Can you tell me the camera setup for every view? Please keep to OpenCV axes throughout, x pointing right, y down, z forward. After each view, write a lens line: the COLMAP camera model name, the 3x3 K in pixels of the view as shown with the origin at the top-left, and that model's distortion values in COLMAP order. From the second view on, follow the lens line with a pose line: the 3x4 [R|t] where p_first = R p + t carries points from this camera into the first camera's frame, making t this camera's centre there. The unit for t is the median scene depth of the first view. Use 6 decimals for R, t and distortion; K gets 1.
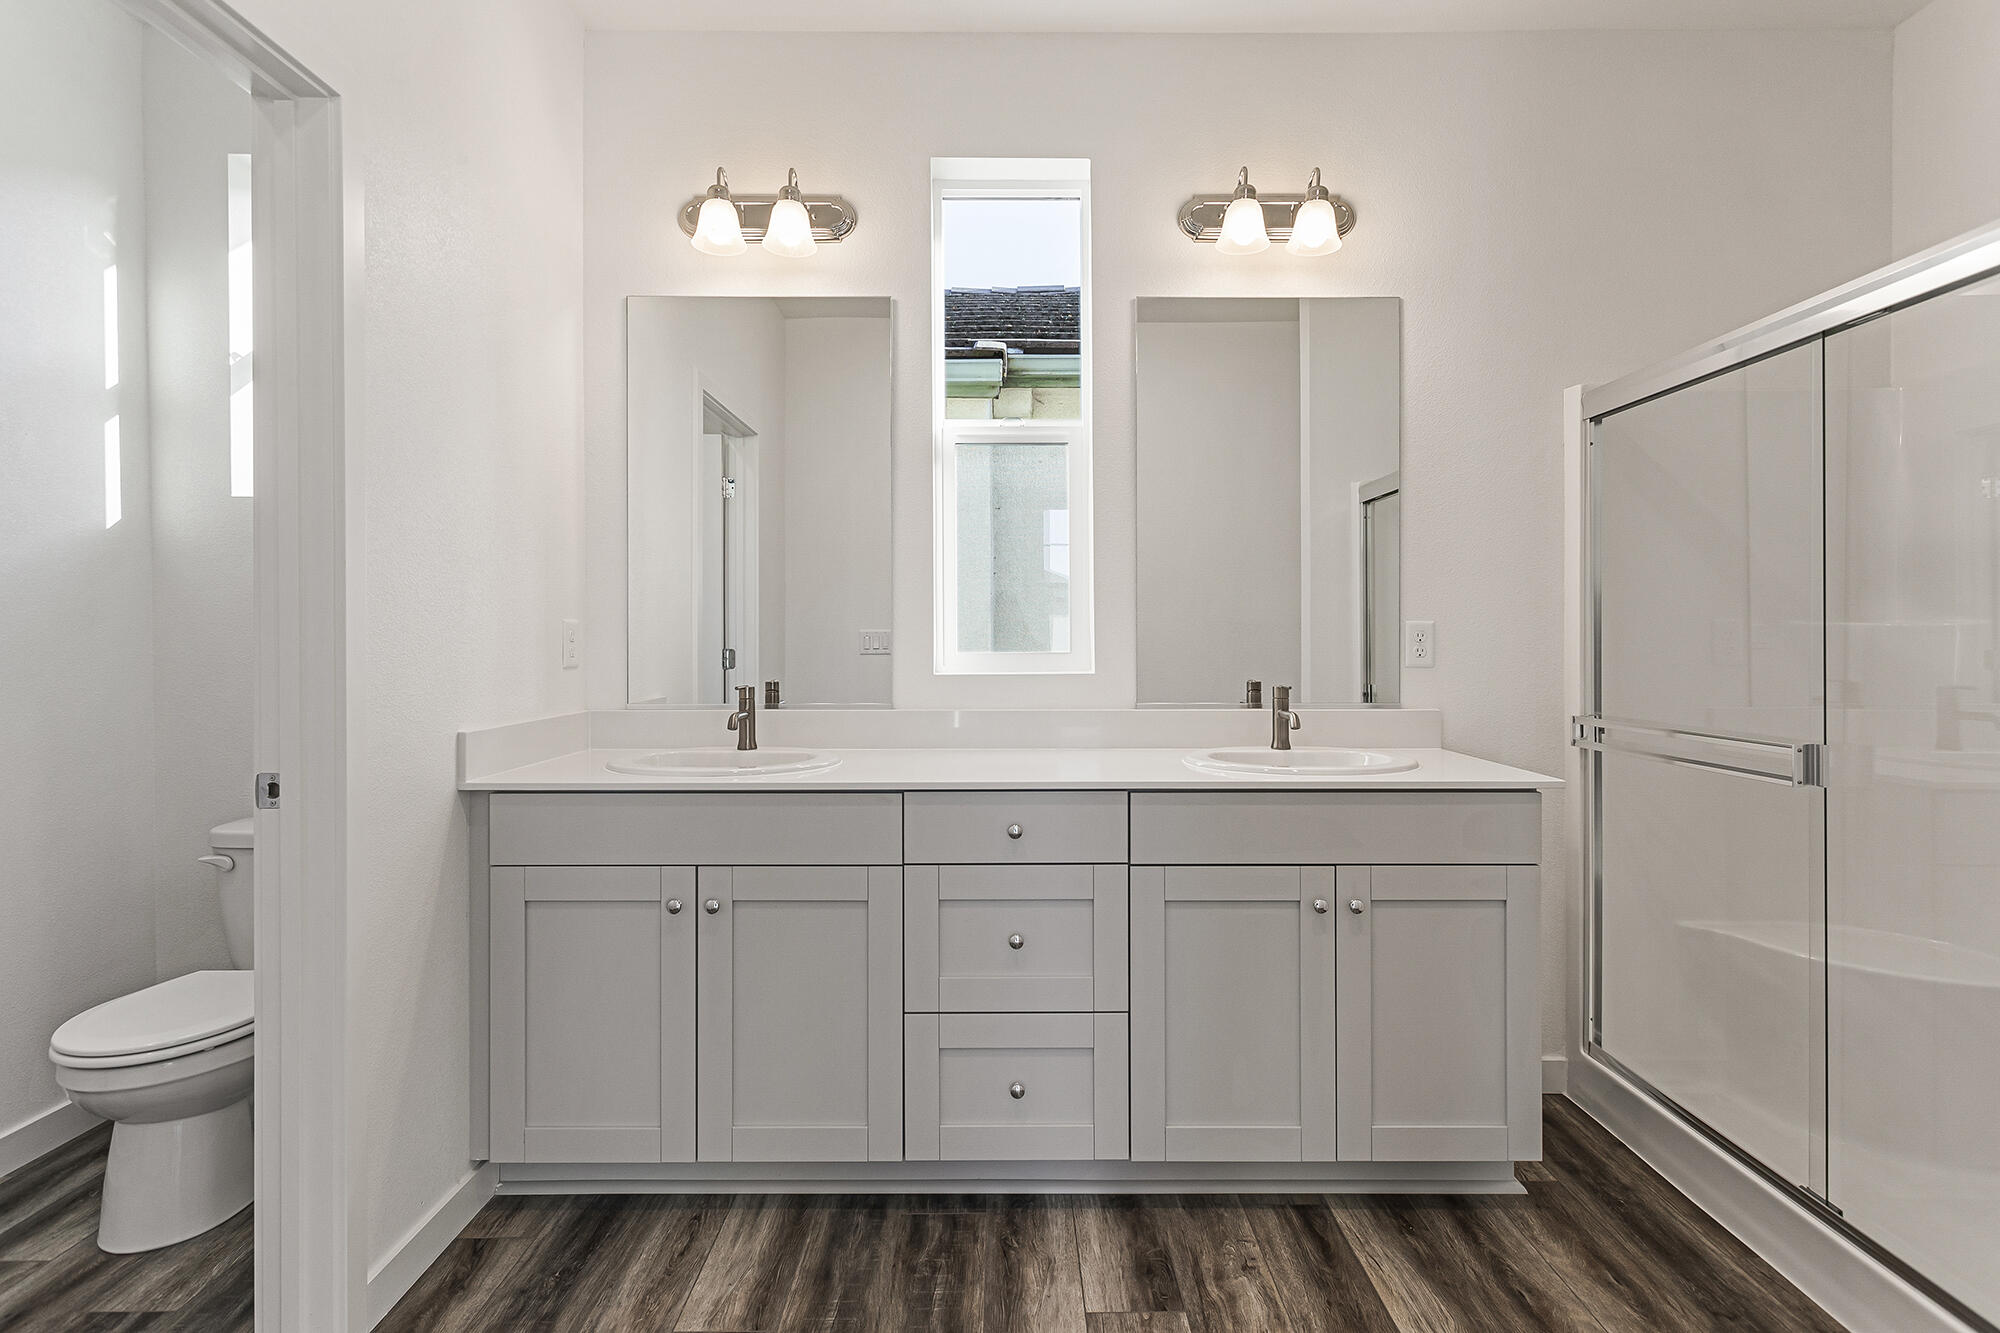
lens RADIAL K [[974.4, 0, 1004.1], [0, 974.4, 647.7], [0, 0, 1]] dist [0.008545, 0.000313]
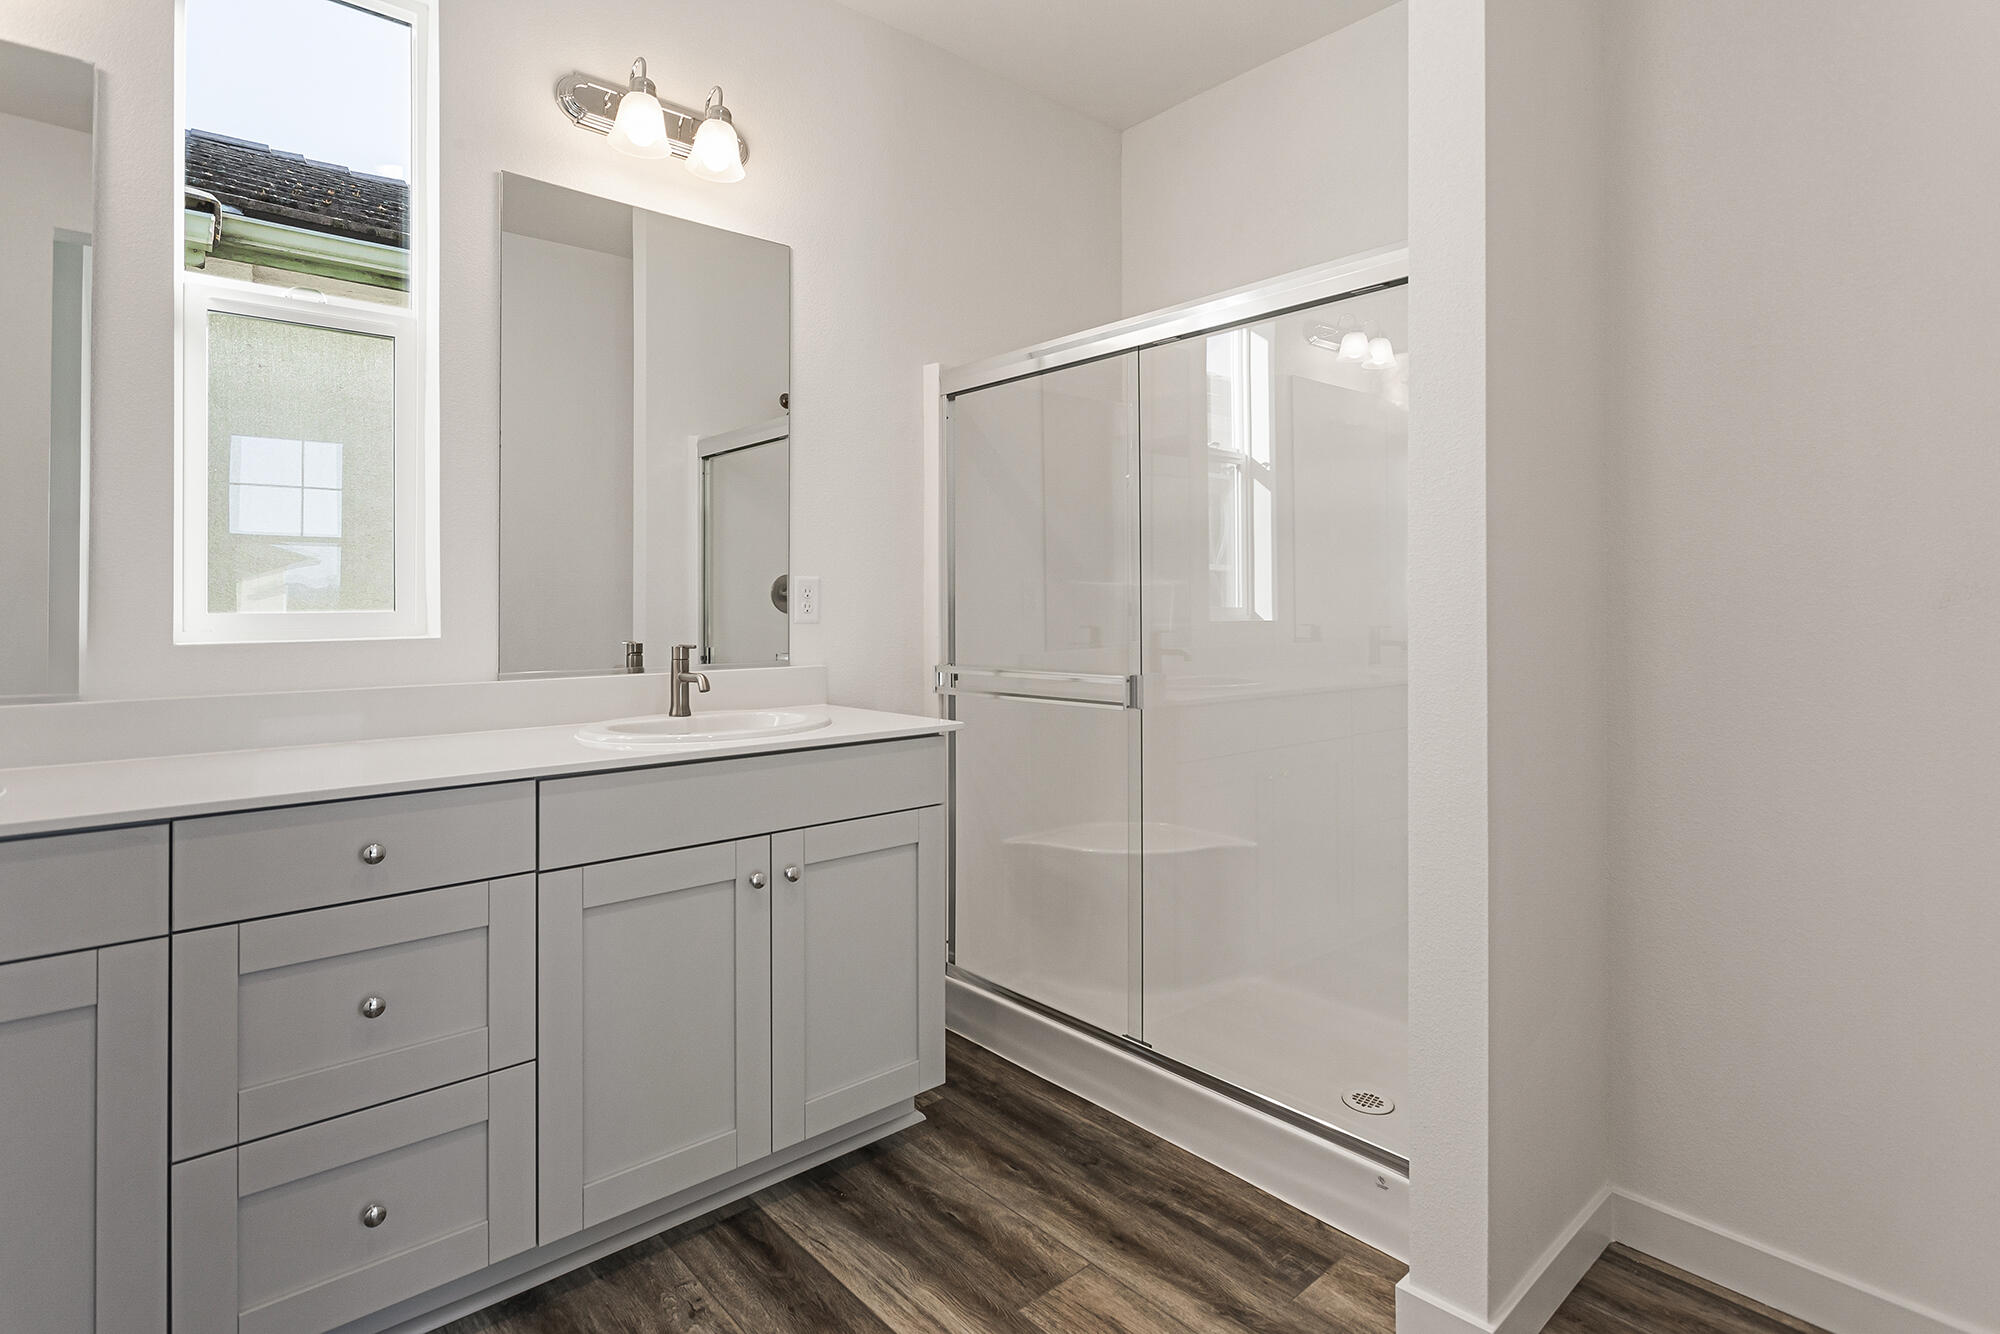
lens RADIAL K [[1011.6, 0, 1000.2], [0, 1011.6, 598.1], [0, 0, 1]] dist [0.002873, -0.000718]
pose [[0.751900, 0.001267, 0.659276, -0.131281], [0.012153, 0.999802, -0.015782, 0.016539], [-0.659165, 0.019879, 0.751735, 0.125004]]
